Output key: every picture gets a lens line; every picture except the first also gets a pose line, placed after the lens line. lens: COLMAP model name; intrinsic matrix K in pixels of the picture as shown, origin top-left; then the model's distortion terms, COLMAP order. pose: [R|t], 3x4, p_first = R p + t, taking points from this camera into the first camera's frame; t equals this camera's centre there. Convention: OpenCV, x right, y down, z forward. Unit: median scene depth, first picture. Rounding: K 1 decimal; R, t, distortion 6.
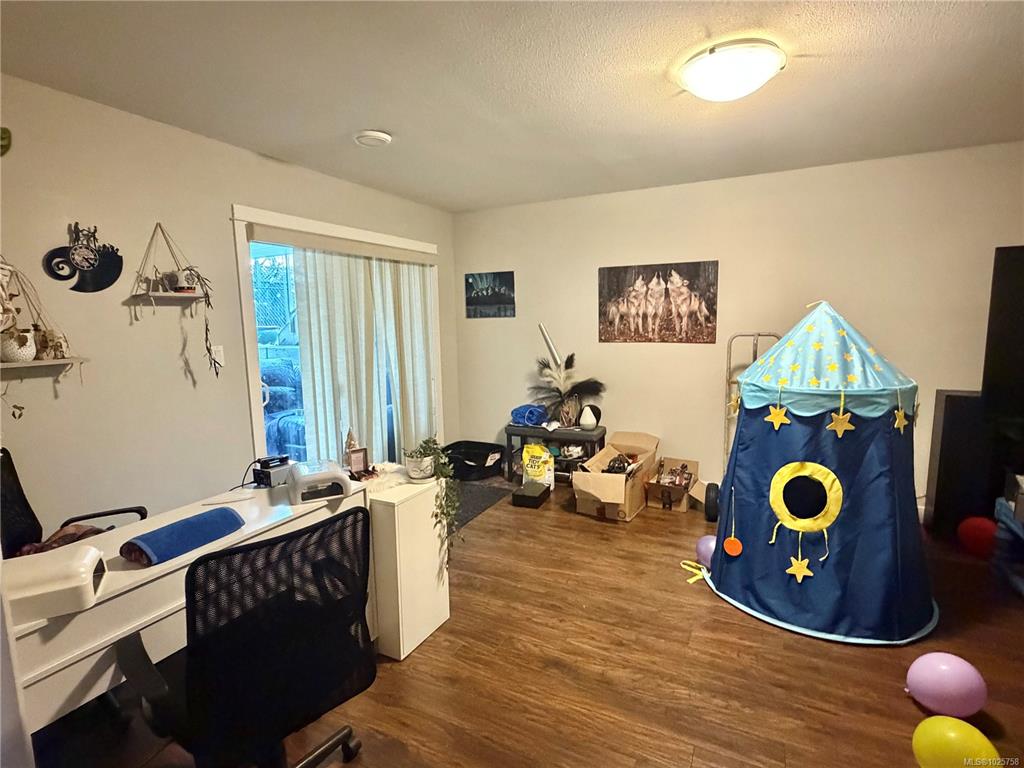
lens RADIAL K [[510.3, 0, 508.0], [0, 510.3, 384.2], [0, 0, 1]] dist [-0.001435, 0.001169]
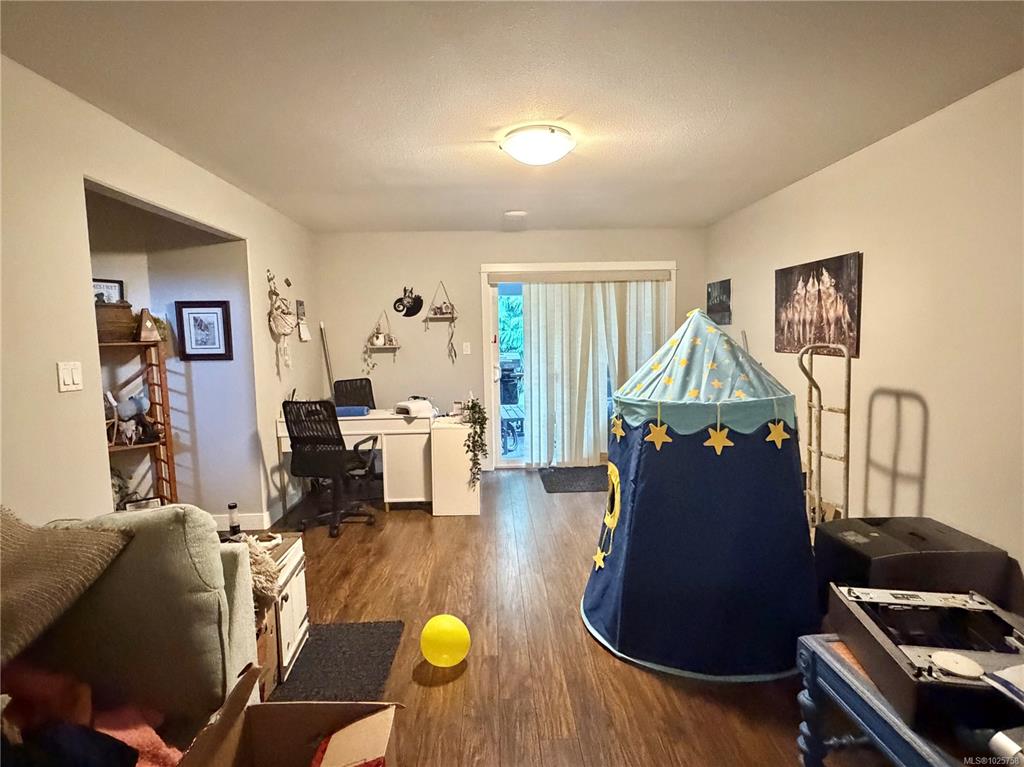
lens RADIAL K [[510.3, 0, 502.1], [0, 510.3, 381.5], [0, 0, 1]] dist [-0.001435, 0.001169]
pose [[0.491838, 0.089646, -0.866059, 0.796831], [-0.103171, 0.993678, 0.044265, -0.022576], [0.864552, 0.067581, 0.497978, 0.148294]]
